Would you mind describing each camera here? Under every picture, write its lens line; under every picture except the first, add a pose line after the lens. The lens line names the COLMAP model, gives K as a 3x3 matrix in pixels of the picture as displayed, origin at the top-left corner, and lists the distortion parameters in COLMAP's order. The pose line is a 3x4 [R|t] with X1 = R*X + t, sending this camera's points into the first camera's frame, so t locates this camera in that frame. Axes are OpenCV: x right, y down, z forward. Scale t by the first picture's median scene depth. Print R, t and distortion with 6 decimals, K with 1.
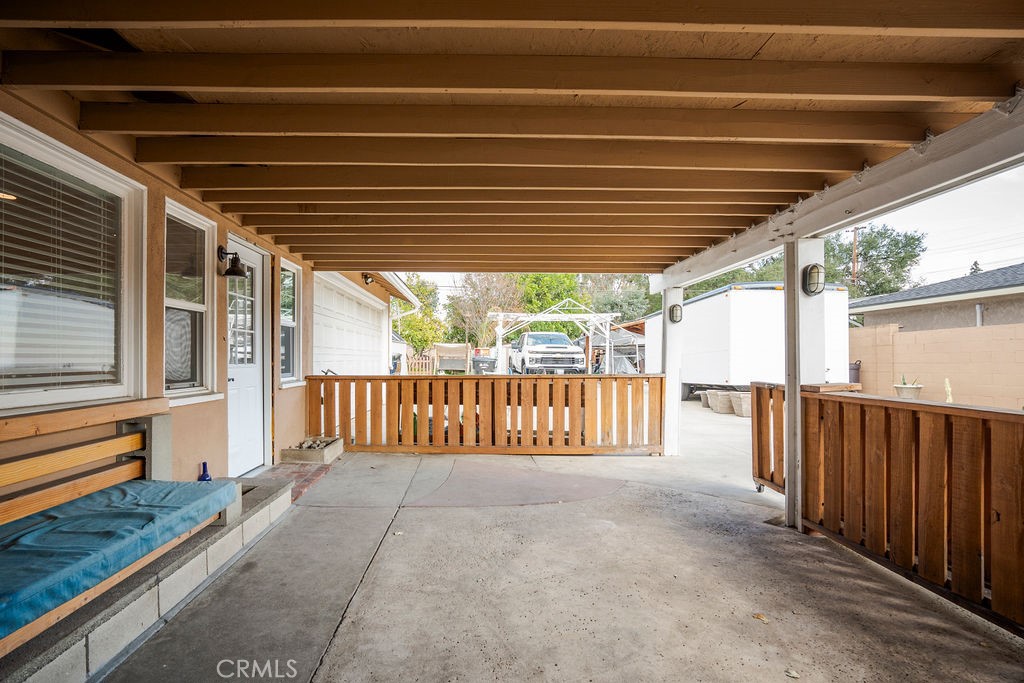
lens RADIAL K [[501.8, 0, 512.0], [0, 501.8, 341.5], [0, 0, 1]] dist [-0.048034, 0.028586]
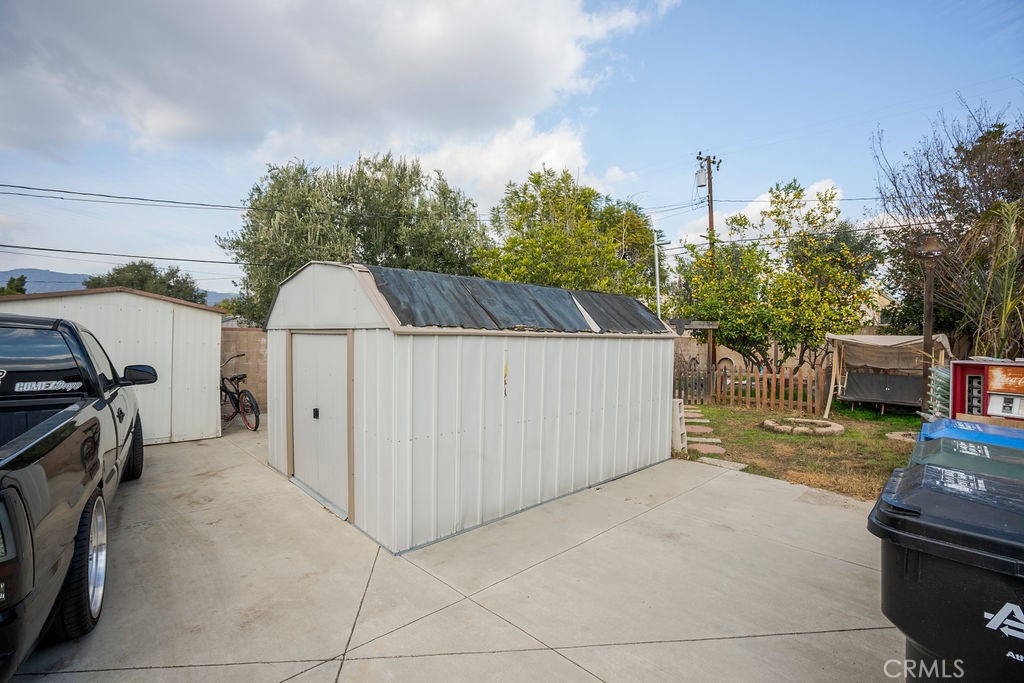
lens RADIAL K [[471.8, 0, 512.0], [0, 471.8, 341.5], [0, 0, 1]] dist [0.003393, 0.000971]
pose [[0.664976, 0.002870, -0.746860, -0.056607], [0.012350, 0.999814, 0.014839, -0.001717], [0.746763, -0.019091, 0.664816, 0.848466]]
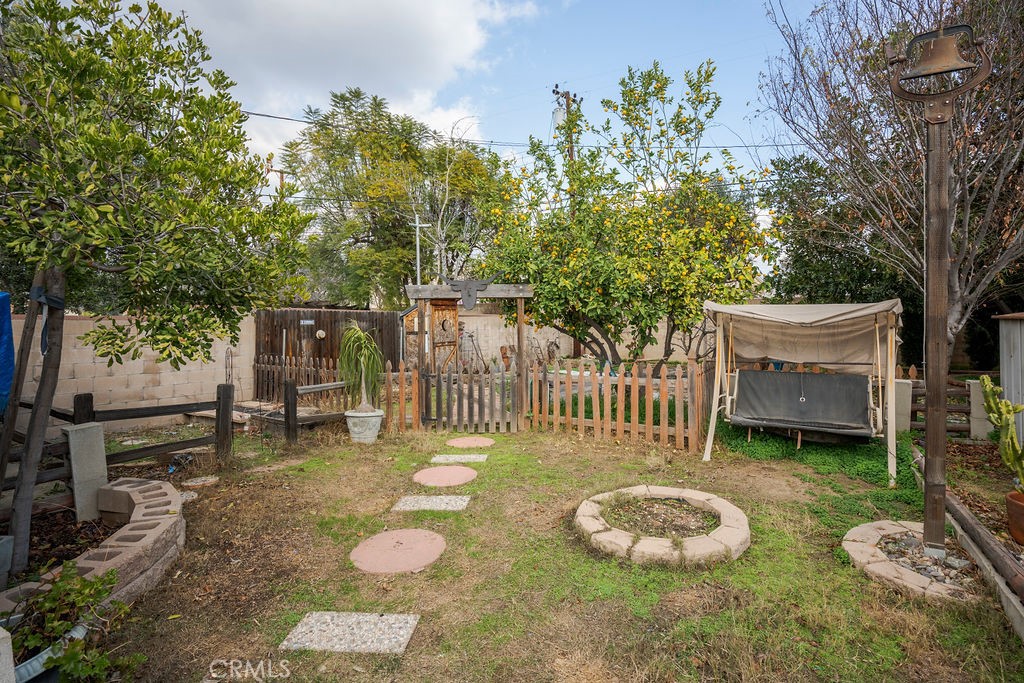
lens RADIAL K [[489.1, 0, 505.3], [0, 489.1, 325.8], [0, 0, 1]] dist [-0.003613, -0.000243]
pose [[0.804194, -0.008652, -0.594304, -0.157903], [0.026931, 0.999398, 0.021893, 0.008208], [0.593756, -0.033611, 0.803943, 1.221633]]
